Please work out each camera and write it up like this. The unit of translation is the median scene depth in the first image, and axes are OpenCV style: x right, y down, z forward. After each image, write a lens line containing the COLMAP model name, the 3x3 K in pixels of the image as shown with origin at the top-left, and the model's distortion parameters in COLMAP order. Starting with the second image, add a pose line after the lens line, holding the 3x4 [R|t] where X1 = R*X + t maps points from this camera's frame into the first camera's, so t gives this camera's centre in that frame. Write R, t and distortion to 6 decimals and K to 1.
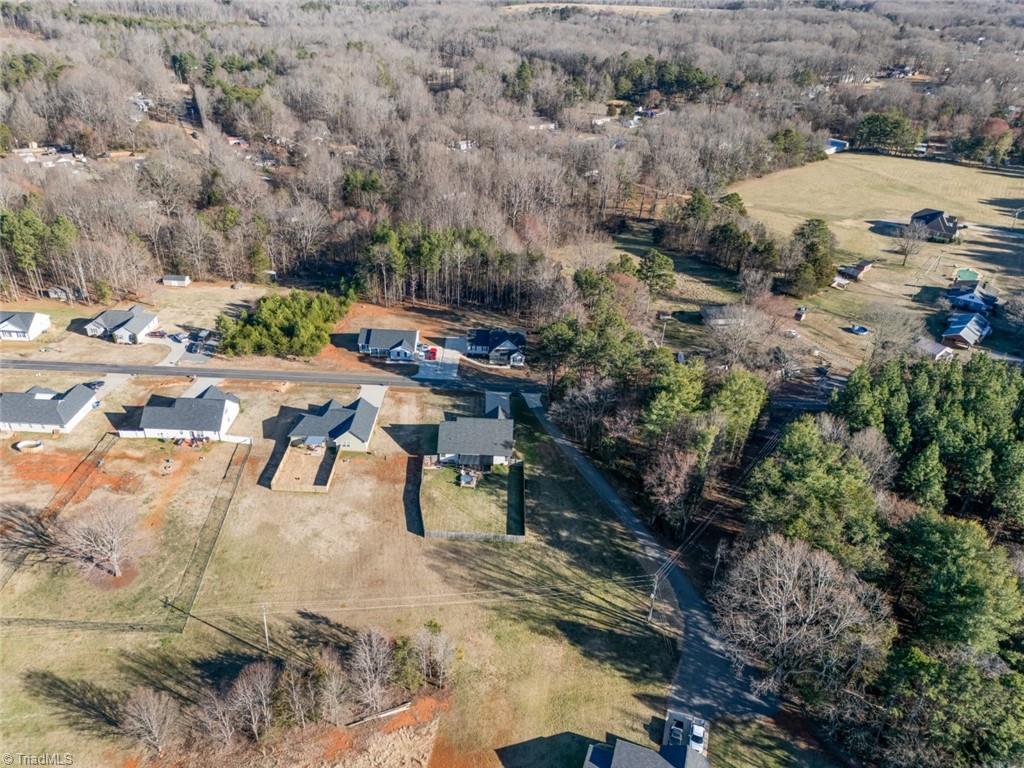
lens RADIAL K [[751.9, 0, 512.0], [0, 751.9, 384.0], [0, 0, 1]] dist [0.081625, -0.091451]
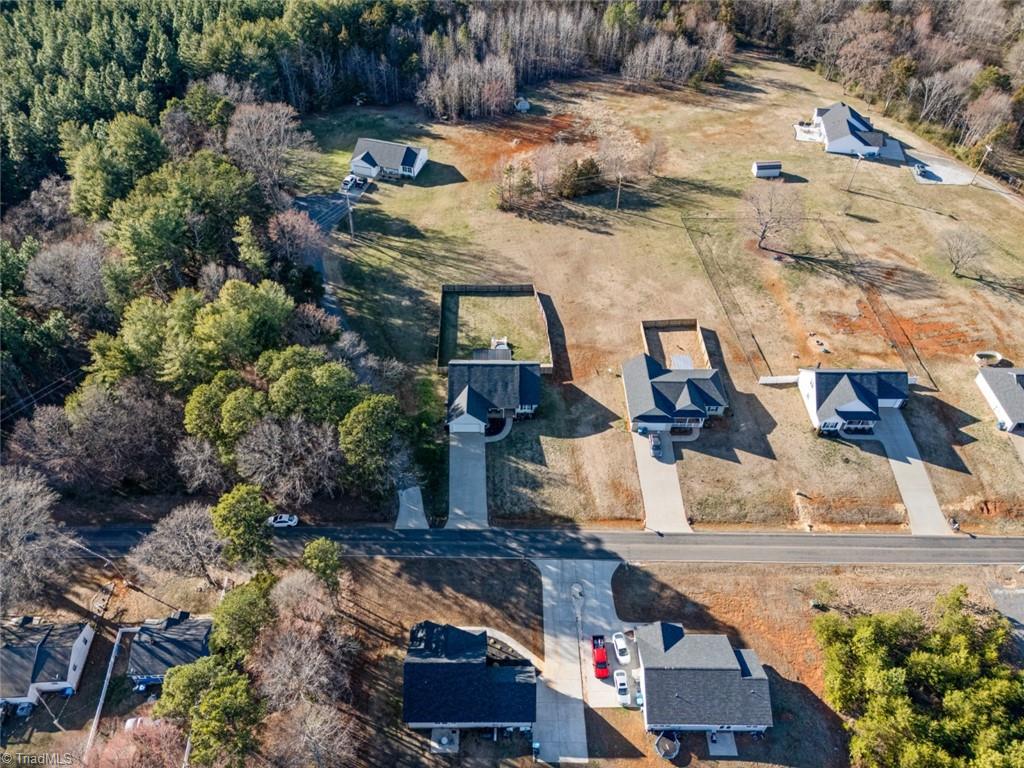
lens RADIAL K [[751.9, 0, 512.0], [0, 751.9, 384.0], [0, 0, 1]] dist [0.081625, -0.091451]
pose [[-0.997528, -0.028270, -0.064334, -0.018276], [-0.069333, 0.246790, 0.966586, -0.901126], [-0.011449, 0.968657, -0.248140, 1.530321]]
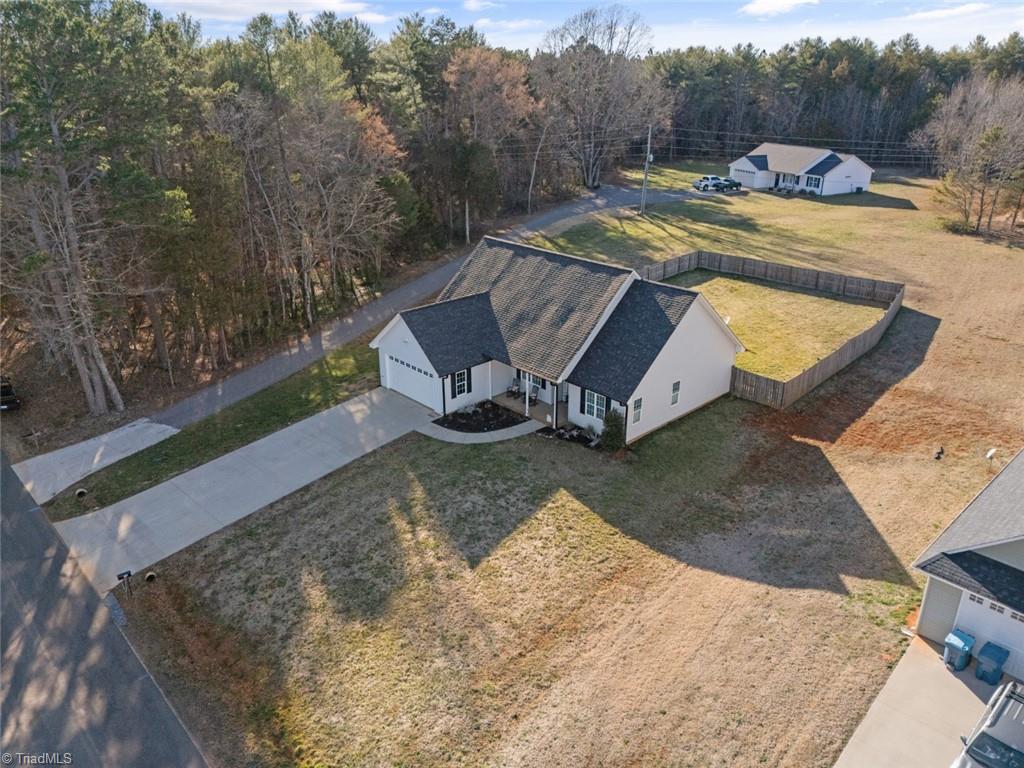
lens RADIAL K [[751.9, 0, 512.0], [0, 751.9, 384.0], [0, 0, 1]] dist [0.081625, -0.091451]
pose [[-0.698336, -0.316530, 0.641977, -0.272230], [0.338749, 0.643948, 0.685989, -0.144542], [-0.630536, 0.696520, -0.342468, 1.427906]]
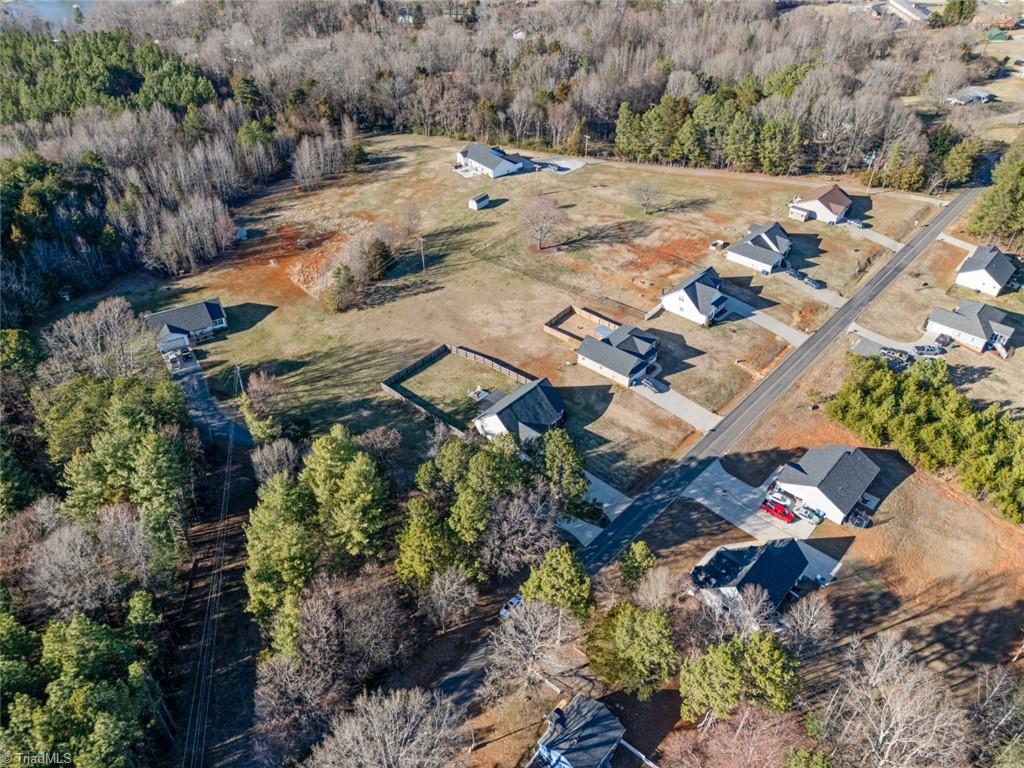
lens RADIAL K [[751.9, 0, 512.0], [0, 751.9, 384.0], [0, 0, 1]] dist [0.081625, -0.091451]
pose [[-0.649385, 0.420582, -0.633569, 0.653542], [-0.417206, 0.499525, 0.759220, -0.789478], [0.635798, 0.757354, -0.148914, 1.400499]]
